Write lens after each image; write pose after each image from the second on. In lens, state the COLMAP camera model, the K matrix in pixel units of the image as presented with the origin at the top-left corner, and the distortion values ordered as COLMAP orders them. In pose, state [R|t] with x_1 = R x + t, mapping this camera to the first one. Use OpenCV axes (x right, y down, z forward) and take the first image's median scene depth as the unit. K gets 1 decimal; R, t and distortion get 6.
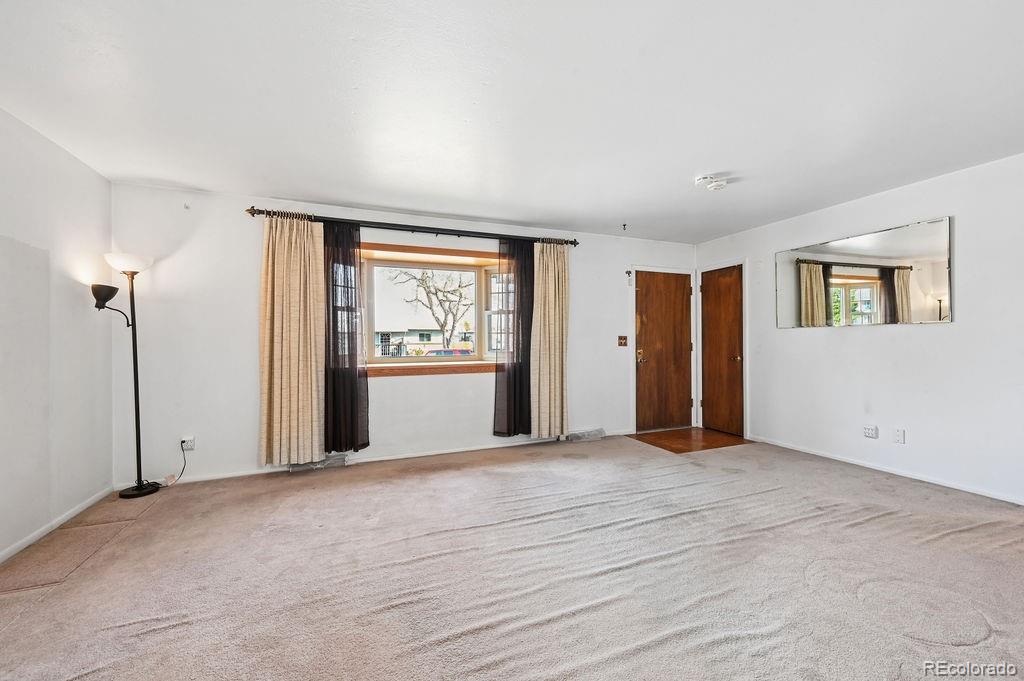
lens RADIAL K [[411.0, 0, 513.6], [0, 411.0, 339.2], [0, 0, 1]] dist [-0.001911, 0.001199]
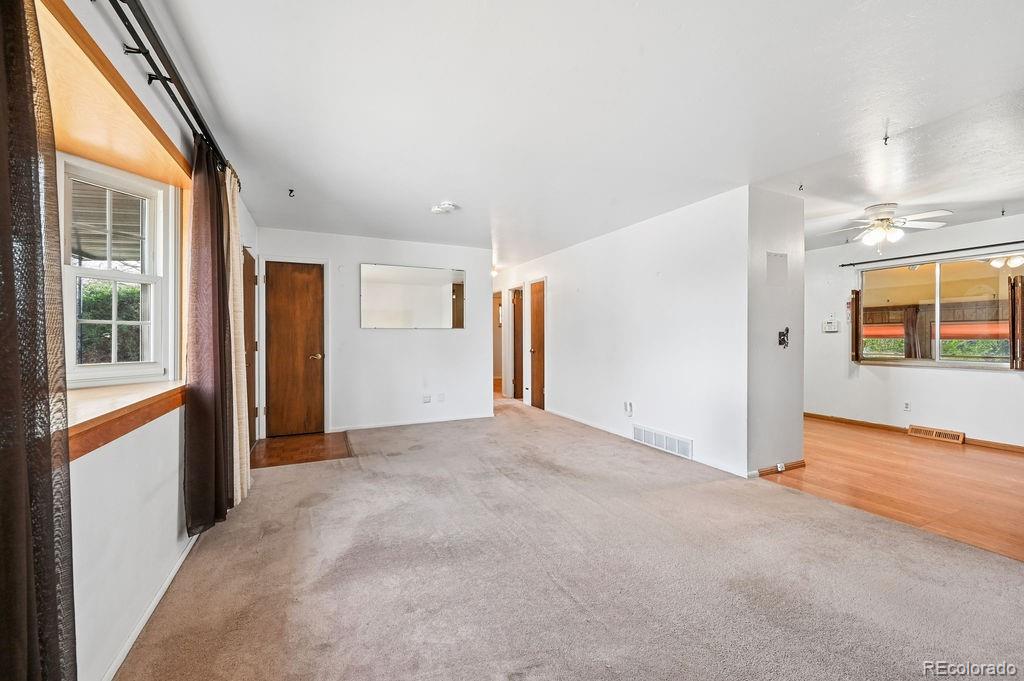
lens RADIAL K [[411.0, 0, 512.2], [0, 411.0, 340.4], [0, 0, 1]] dist [-0.001911, 0.001199]
pose [[-0.065733, -0.008744, 0.997799, -0.565234], [-0.001352, 0.999961, 0.008674, -0.002288], [-0.997836, -0.000779, -0.065742, 0.669763]]
